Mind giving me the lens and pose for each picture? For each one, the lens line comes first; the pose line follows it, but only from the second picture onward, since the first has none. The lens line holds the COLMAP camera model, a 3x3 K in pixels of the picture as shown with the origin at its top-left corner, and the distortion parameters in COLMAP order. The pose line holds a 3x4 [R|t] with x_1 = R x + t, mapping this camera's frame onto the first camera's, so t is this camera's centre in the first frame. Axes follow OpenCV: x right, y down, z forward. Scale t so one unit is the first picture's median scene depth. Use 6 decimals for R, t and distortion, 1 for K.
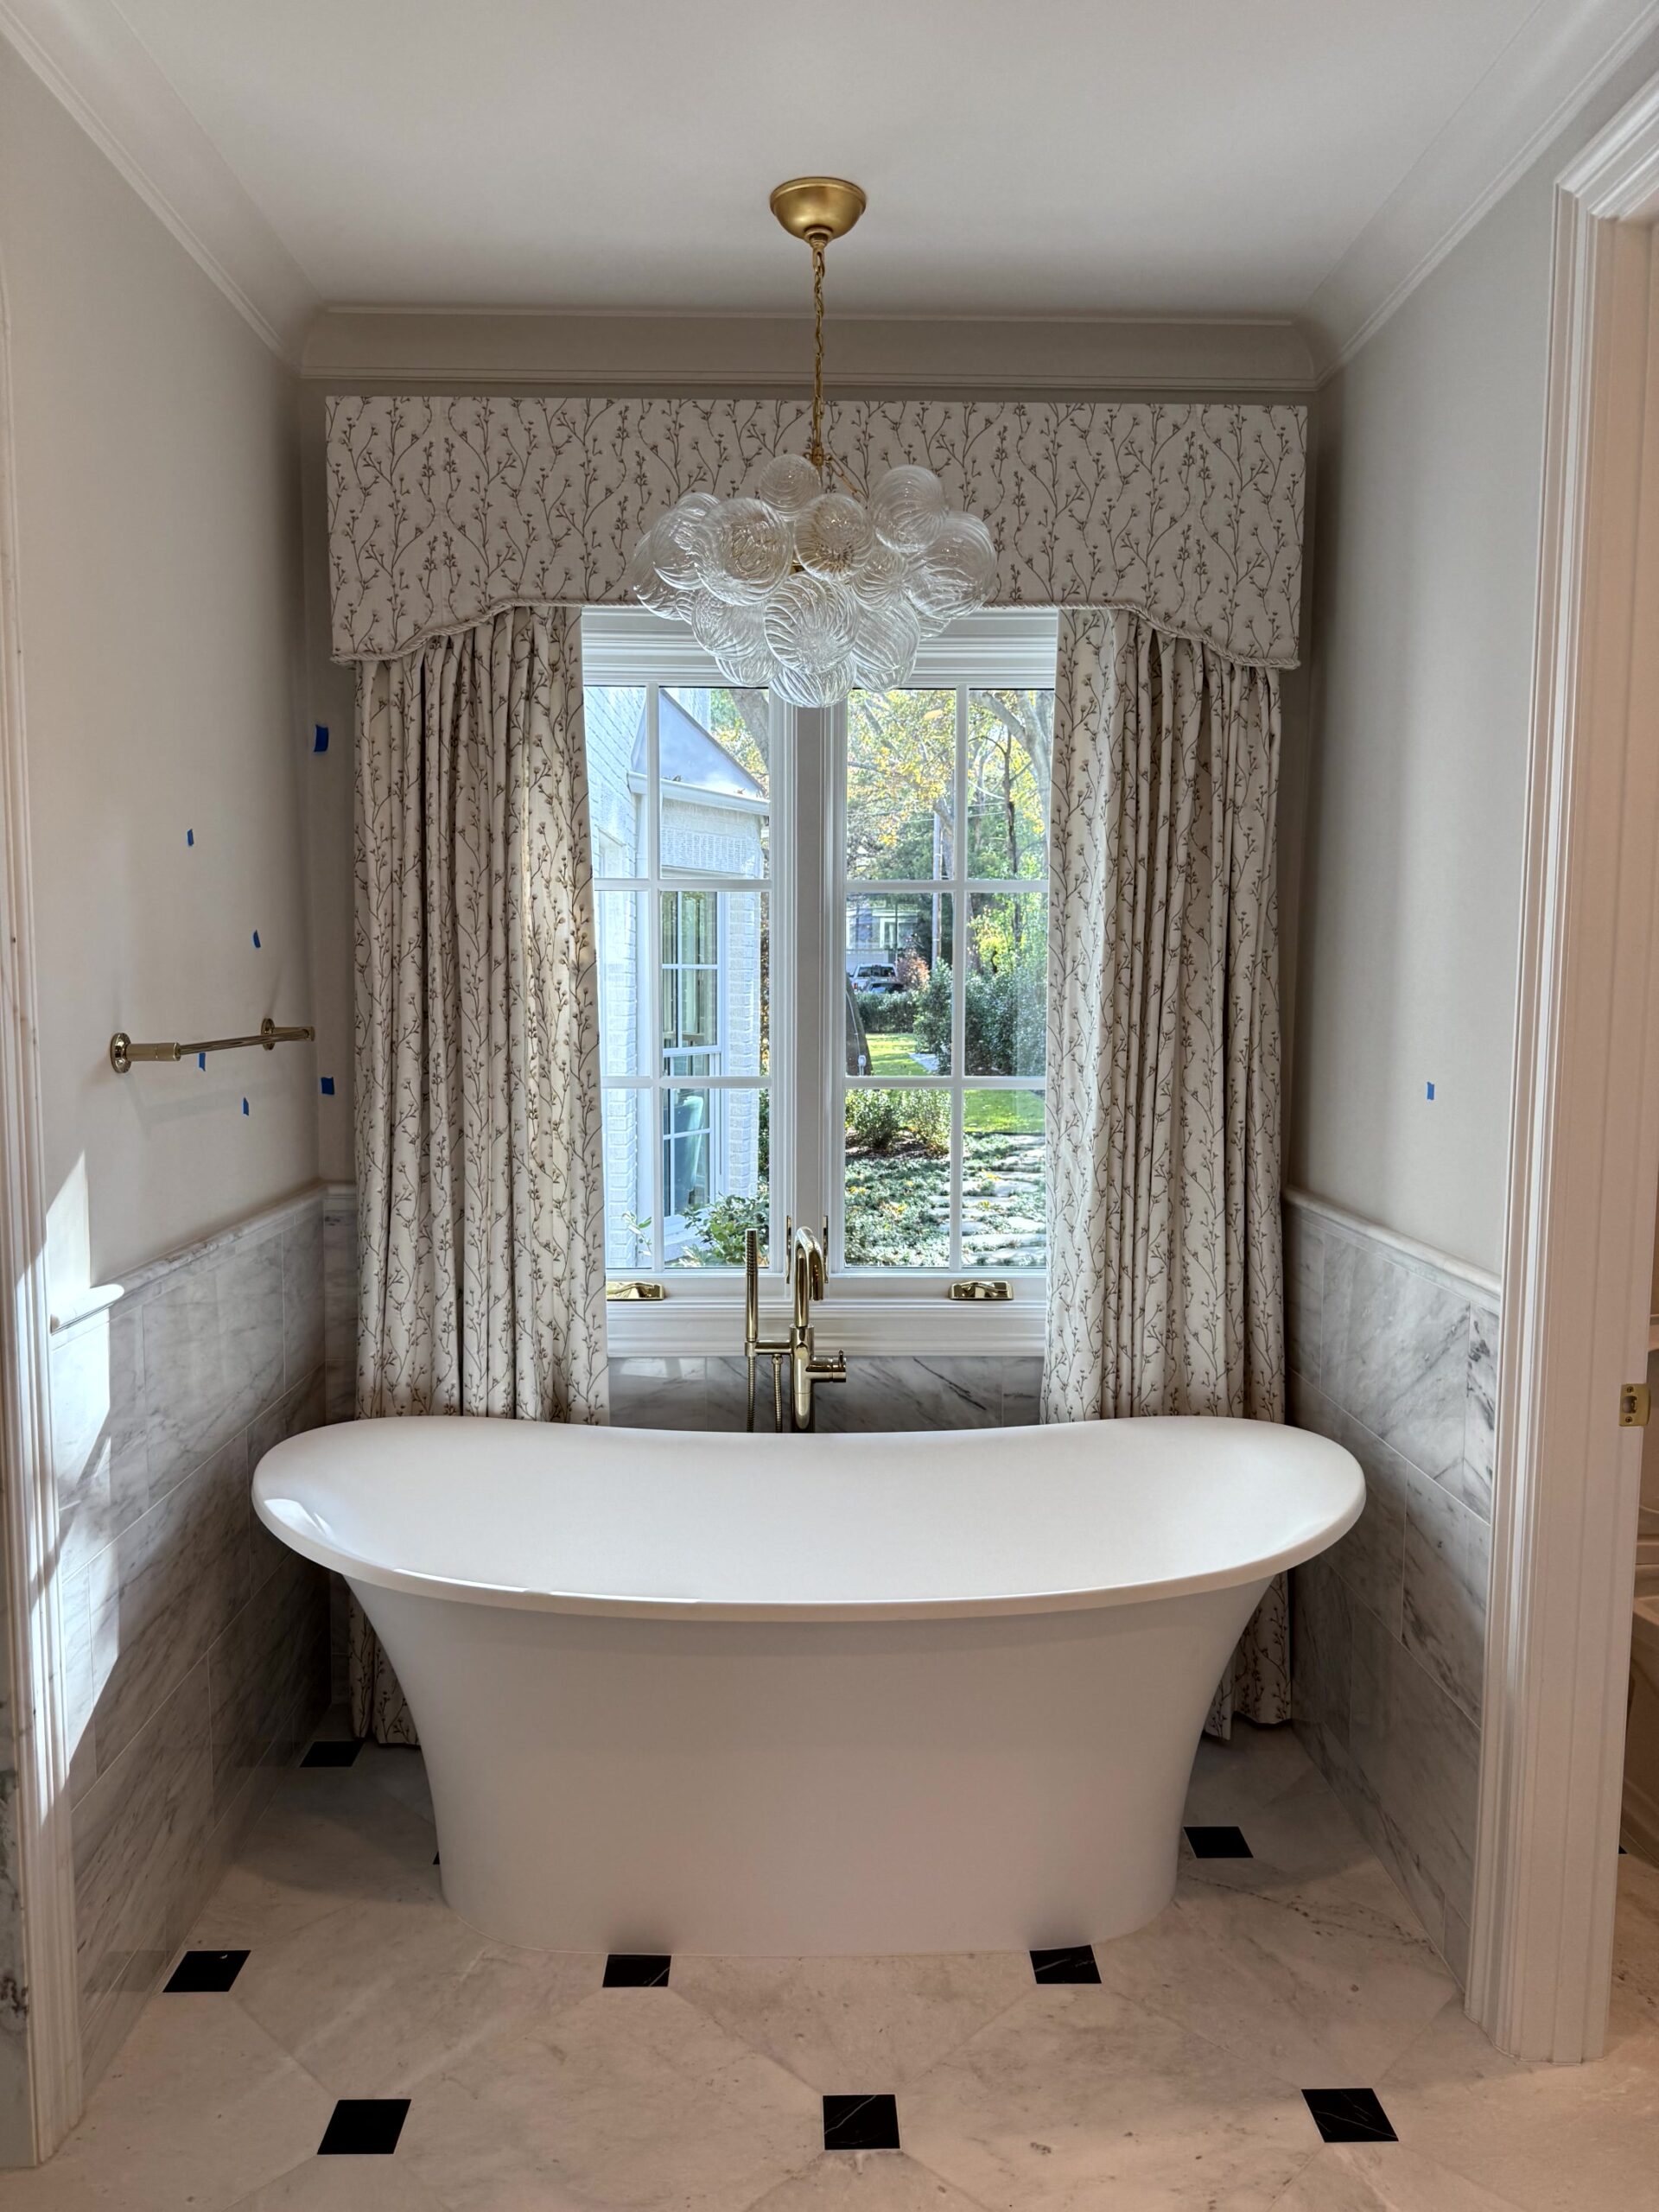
lens RADIAL K [[1561.5, 0, 844.0], [0, 1561.5, 1094.7], [0, 0, 1]] dist [0.030537, -0.033642]
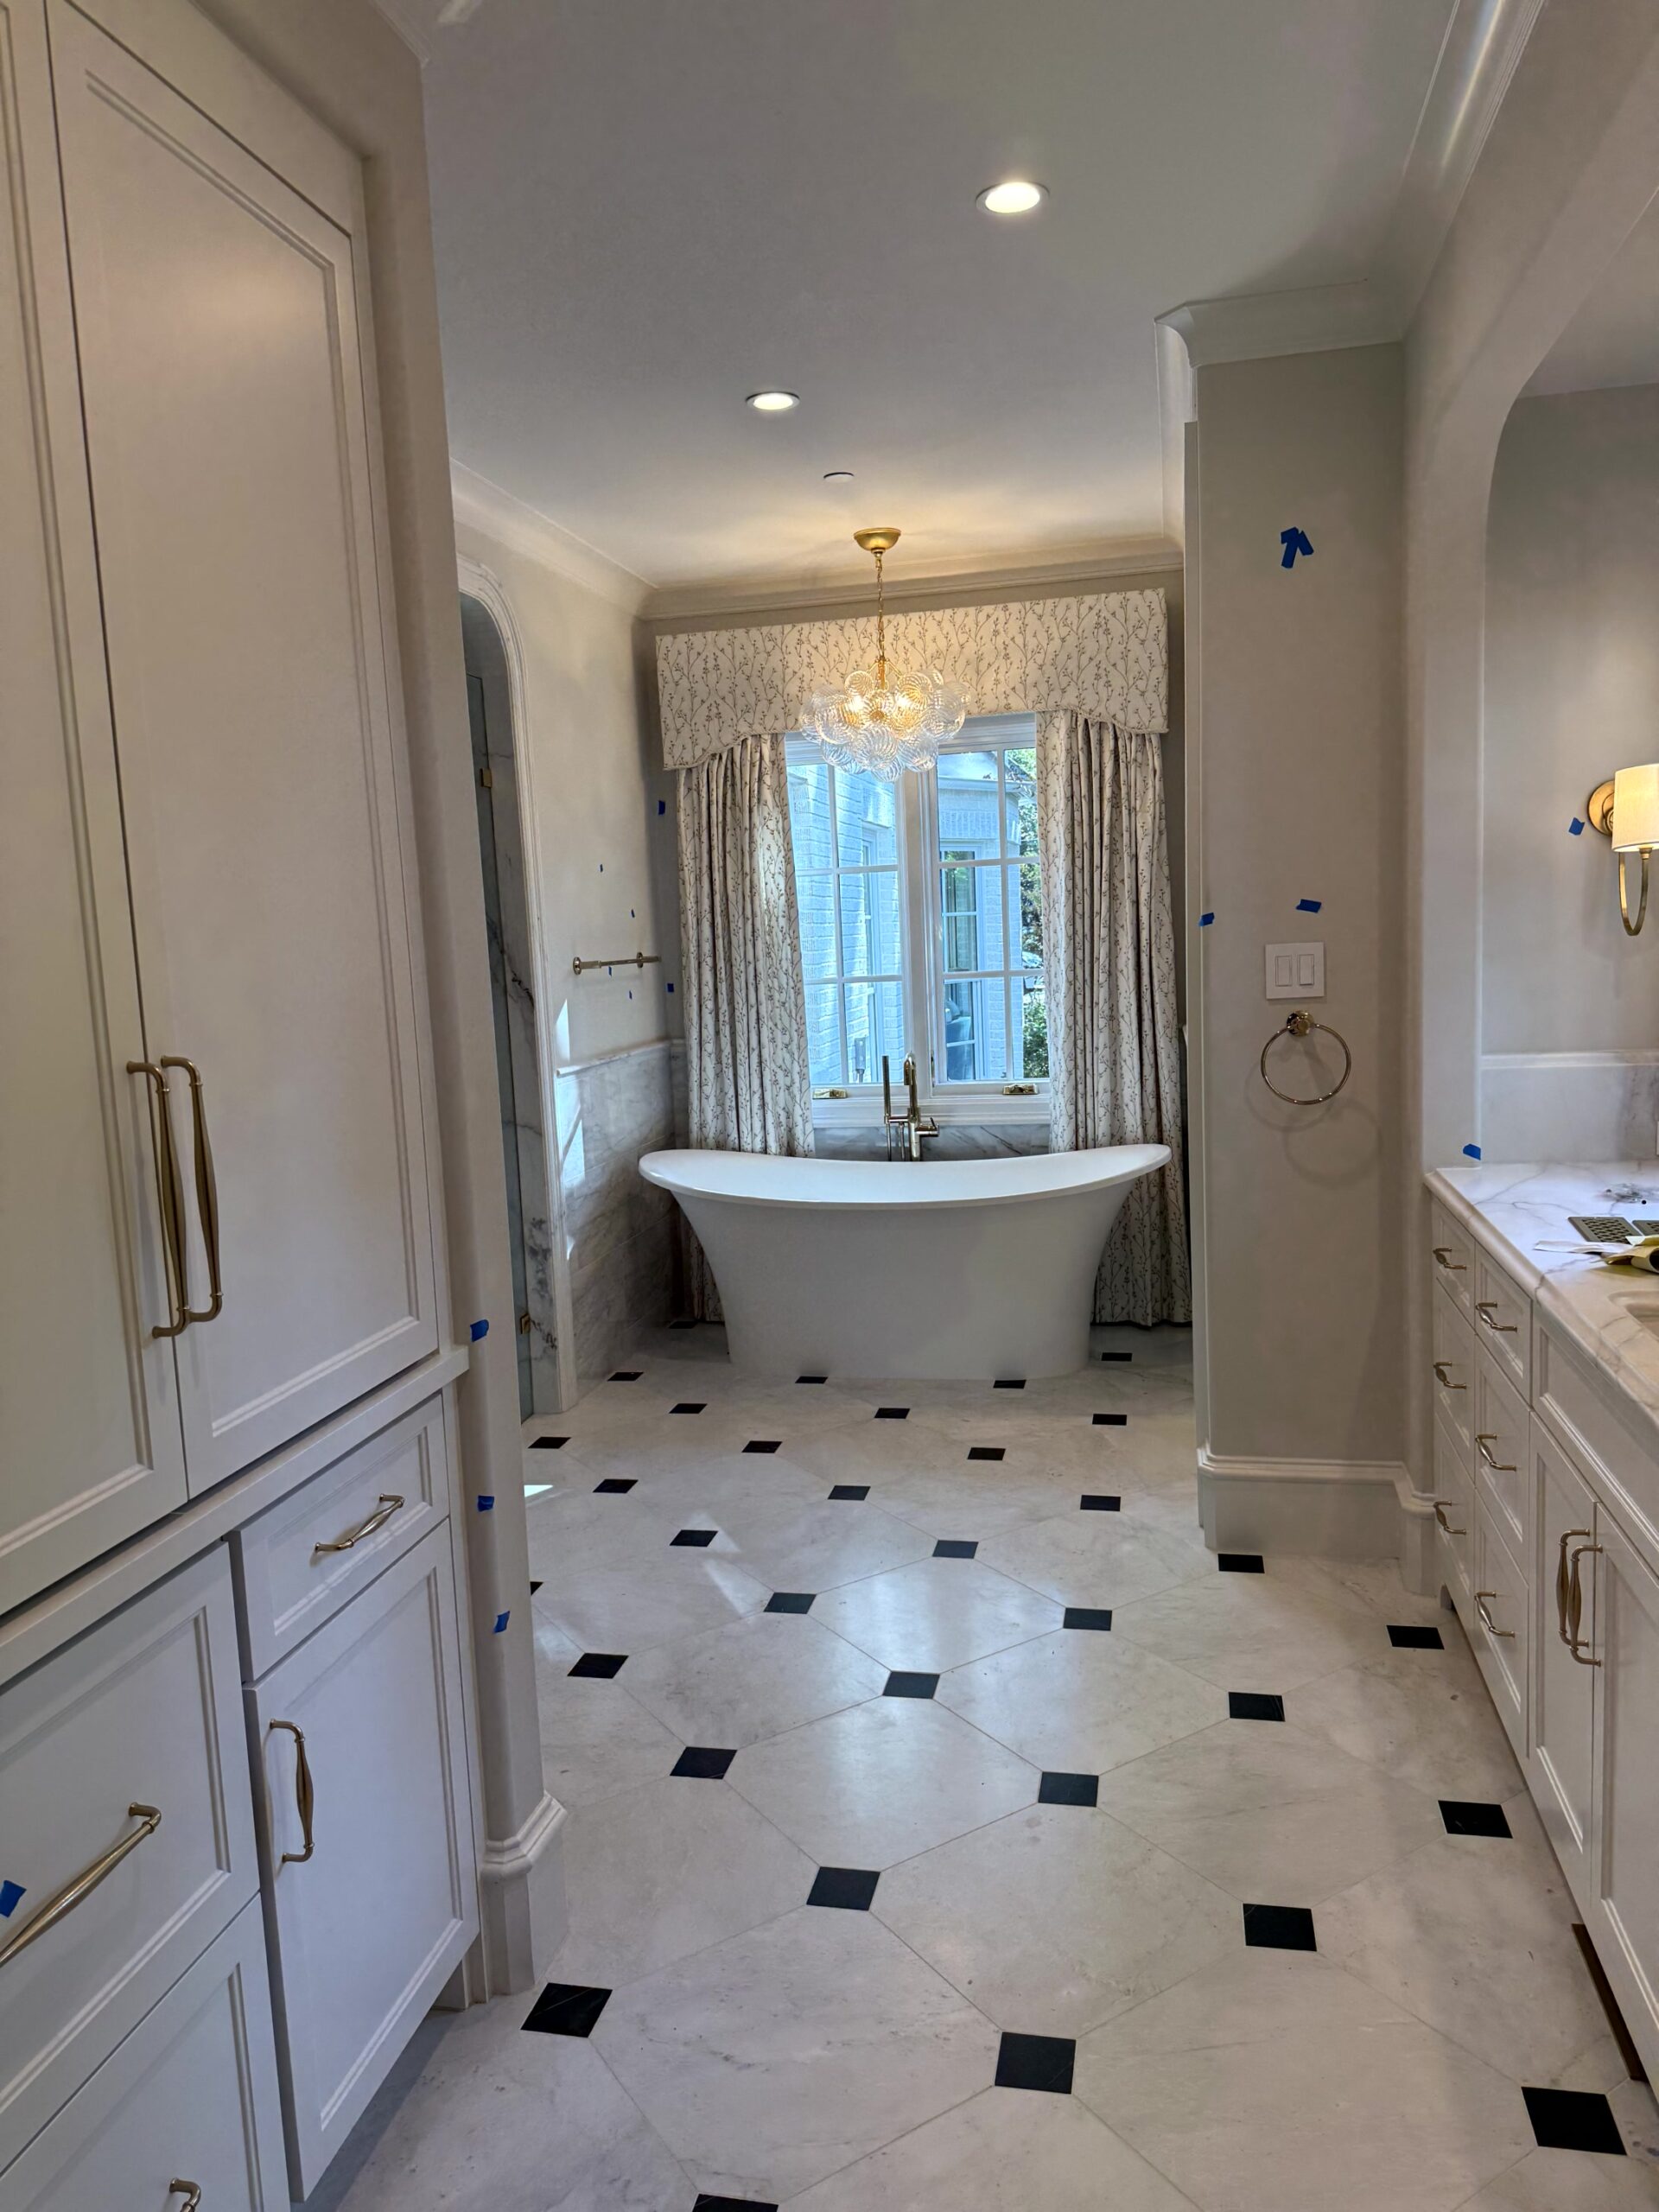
lens RADIAL K [[1561.5, 0, 829.0], [0, 1561.5, 1114.8], [0, 0, 1]] dist [0.030537, -0.033642]
pose [[0.968426, -0.020390, -0.248466, 0.354946], [0.029583, 0.999007, 0.033319, 0.097800], [0.247540, -0.039617, 0.968067, -0.871462]]
